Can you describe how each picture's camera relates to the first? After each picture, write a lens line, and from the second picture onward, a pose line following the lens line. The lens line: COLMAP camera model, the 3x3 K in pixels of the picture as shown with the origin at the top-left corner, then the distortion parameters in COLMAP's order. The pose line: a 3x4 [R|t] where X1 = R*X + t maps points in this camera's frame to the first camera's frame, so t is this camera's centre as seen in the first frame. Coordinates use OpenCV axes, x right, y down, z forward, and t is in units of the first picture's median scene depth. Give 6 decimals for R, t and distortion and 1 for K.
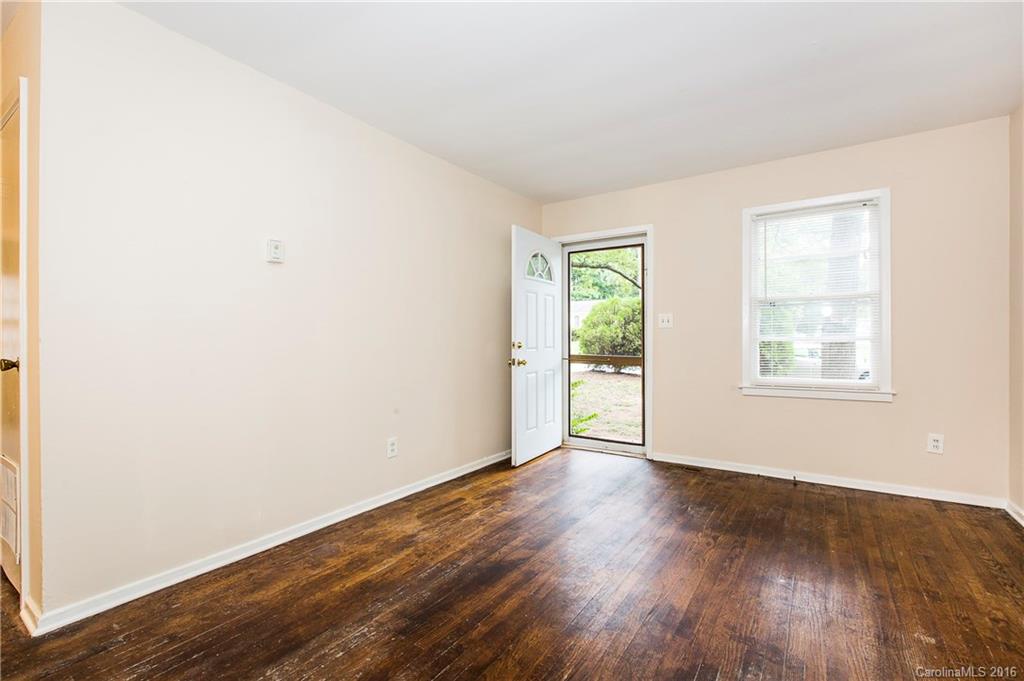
lens RADIAL K [[459.5, 0, 516.4], [0, 459.5, 337.8], [0, 0, 1]] dist [0.002712, -0.001504]
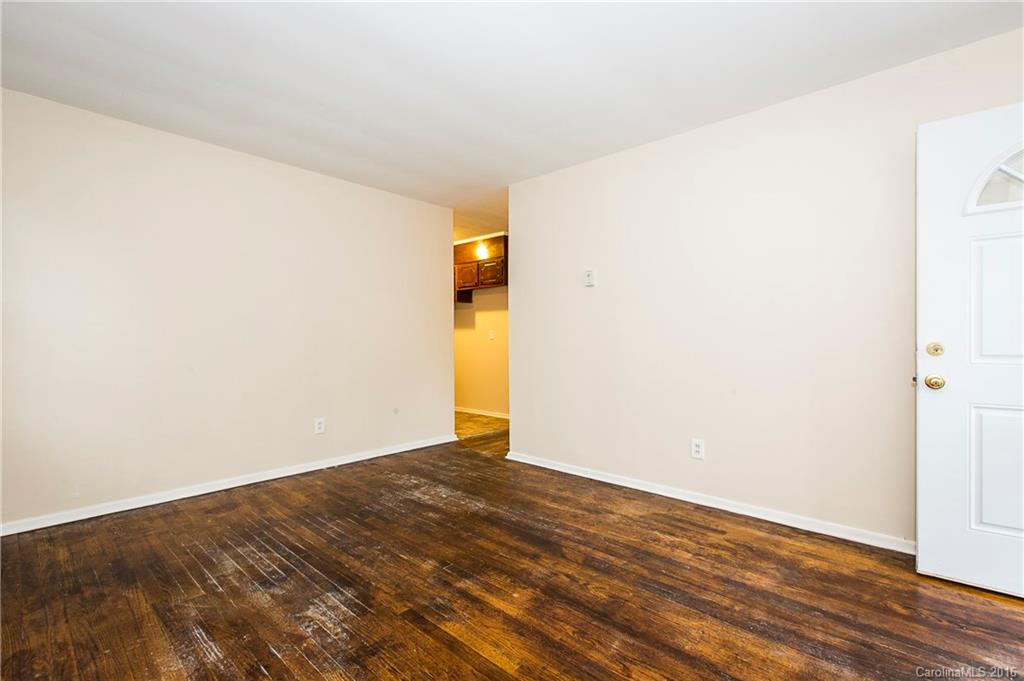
lens RADIAL K [[459.5, 0, 518.0], [0, 459.5, 344.5], [0, 0, 1]] dist [0.002712, -0.001504]
pose [[-0.143504, 0.015470, -0.989529, 0.896996], [0.005084, 0.999876, 0.014895, 0.000292], [0.989637, -0.002893, -0.143564, 0.917214]]
